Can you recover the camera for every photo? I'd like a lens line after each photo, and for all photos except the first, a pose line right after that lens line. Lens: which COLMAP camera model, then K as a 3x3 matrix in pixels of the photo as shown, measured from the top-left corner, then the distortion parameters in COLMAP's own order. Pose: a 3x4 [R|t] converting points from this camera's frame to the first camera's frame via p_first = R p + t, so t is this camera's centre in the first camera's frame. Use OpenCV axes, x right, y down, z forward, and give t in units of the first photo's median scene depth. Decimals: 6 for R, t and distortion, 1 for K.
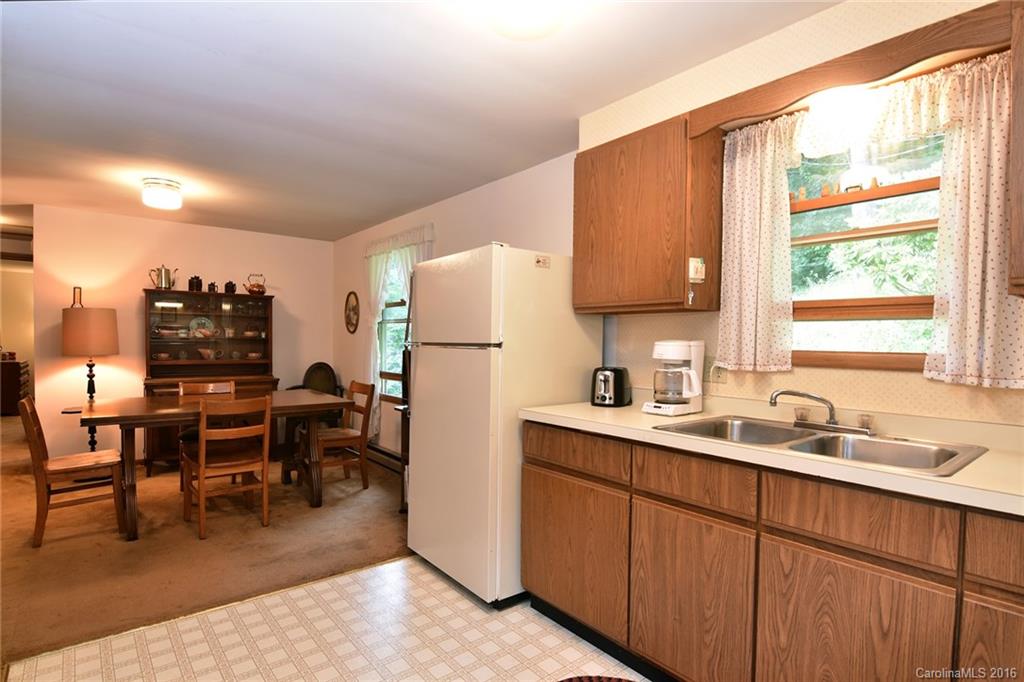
lens RADIAL K [[496.5, 0, 512.0], [0, 496.5, 341.0], [0, 0, 1]] dist [-0.014525, -0.000691]
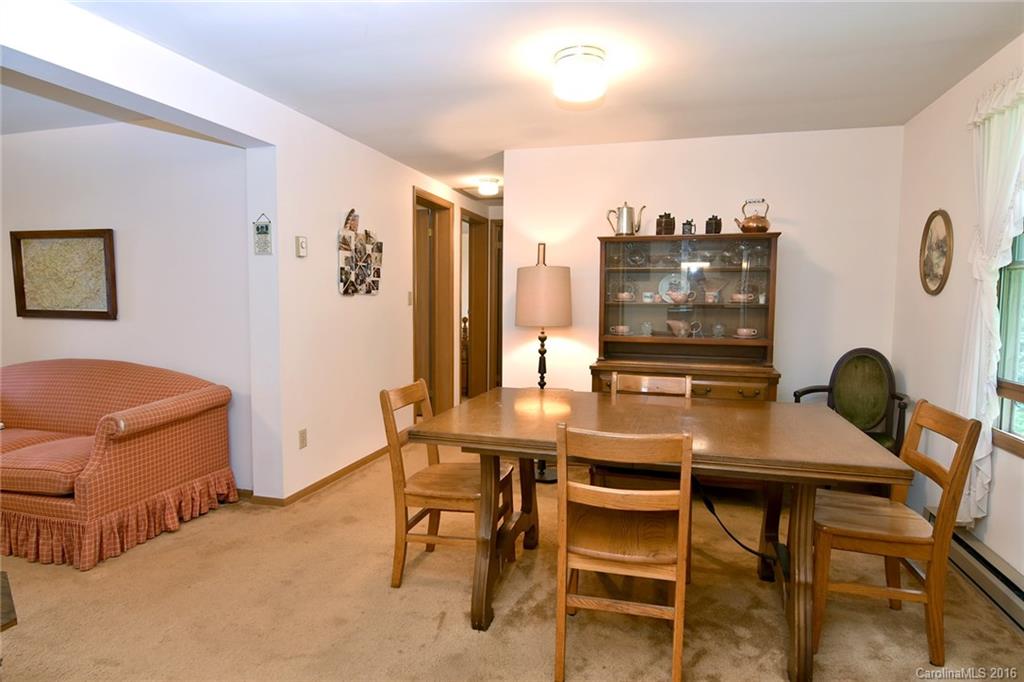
lens RADIAL K [[563.5, 0, 512.0], [0, 563.5, 341.0], [0, 0, 1]] dist [-0.001674, -0.027622]
pose [[0.554457, 0.053165, -0.830512, -0.106358], [-0.003361, 0.998092, 0.061649, -0.002583], [0.832205, -0.031390, 0.553578, 0.396535]]
